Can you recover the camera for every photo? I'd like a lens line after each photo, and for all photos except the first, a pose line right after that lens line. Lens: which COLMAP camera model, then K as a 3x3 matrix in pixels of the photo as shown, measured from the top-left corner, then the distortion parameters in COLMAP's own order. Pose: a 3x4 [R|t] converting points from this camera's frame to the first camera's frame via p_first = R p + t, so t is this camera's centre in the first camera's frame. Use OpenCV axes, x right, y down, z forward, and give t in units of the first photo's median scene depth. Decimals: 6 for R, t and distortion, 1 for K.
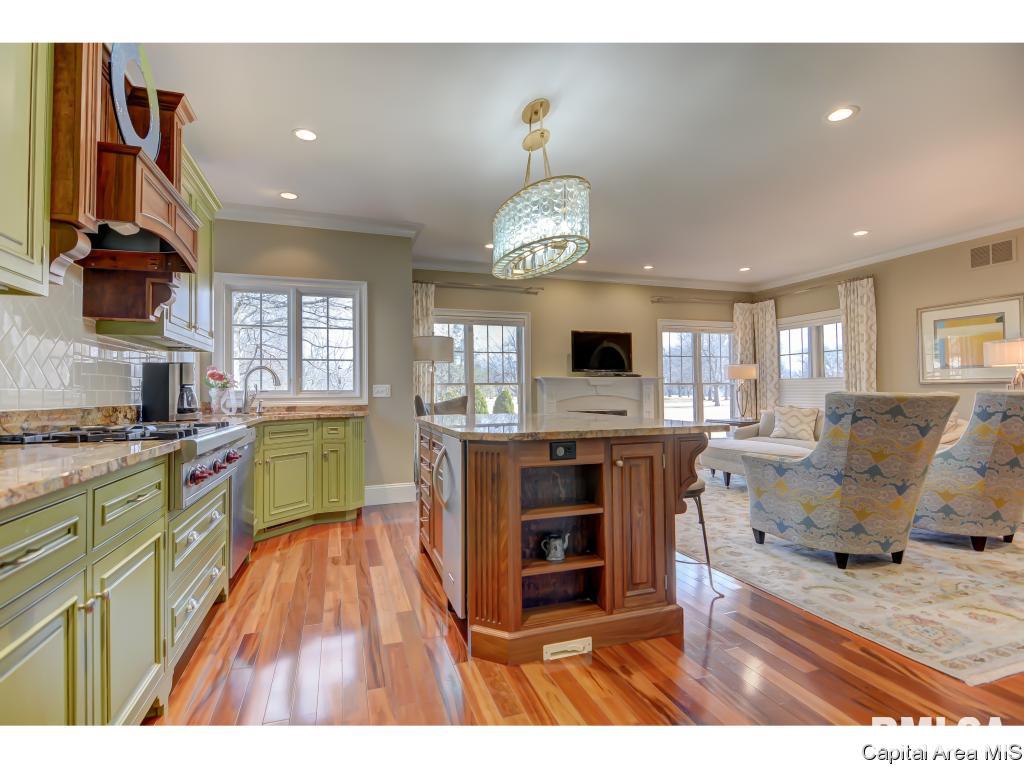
lens RADIAL K [[494.1, 0, 506.8], [0, 494.1, 382.7], [0, 0, 1]] dist [-0.002151, -0.001982]
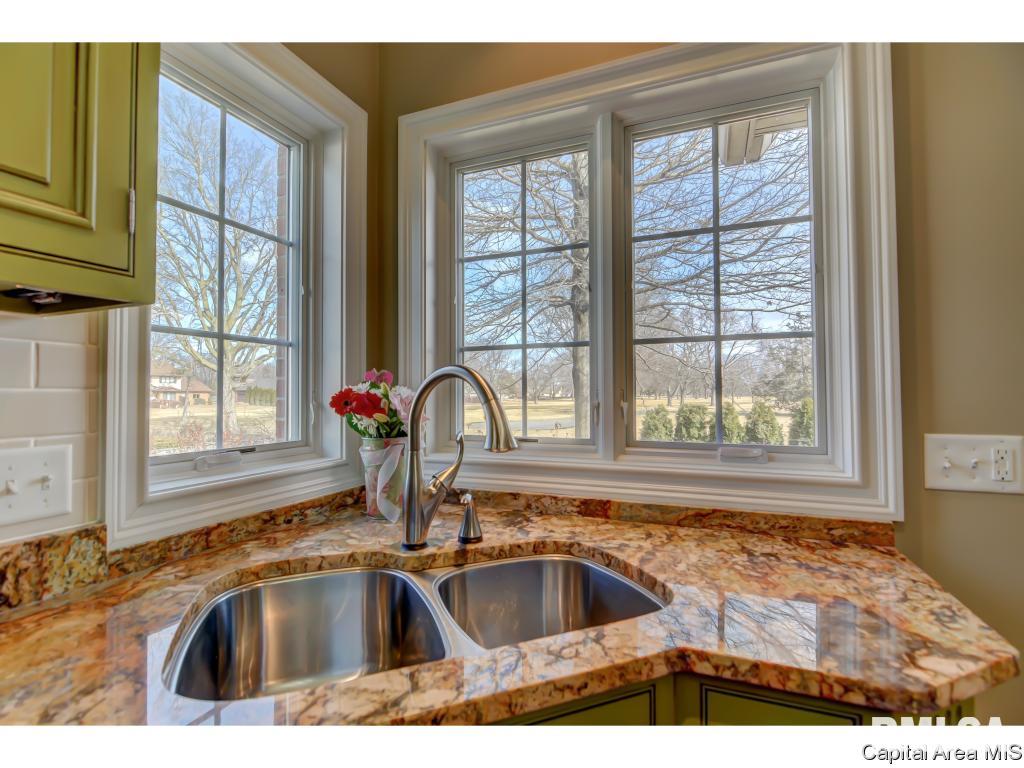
lens RADIAL K [[494.1, 0, 506.8], [0, 494.1, 382.7], [0, 0, 1]] dist [-0.002151, -0.001982]
pose [[0.748416, -0.008077, -0.663180, -0.266814], [0.009292, 0.999955, -0.001692, -0.020515], [0.663164, -0.004896, 0.748458, 0.710378]]
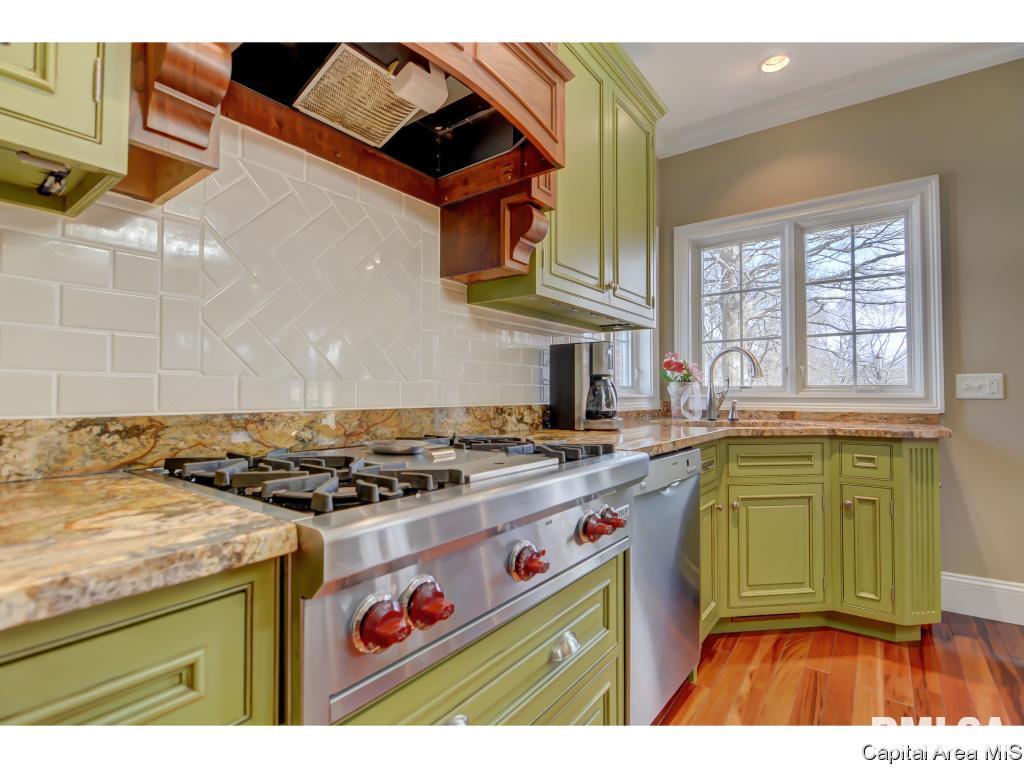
lens RADIAL K [[494.1, 0, 506.8], [0, 494.1, 382.7], [0, 0, 1]] dist [-0.002151, -0.001982]
pose [[0.560508, -0.008937, -0.828101, -0.113633], [0.011275, 0.999931, -0.003160, 0.009508], [0.828072, -0.007565, 0.560571, 0.342500]]
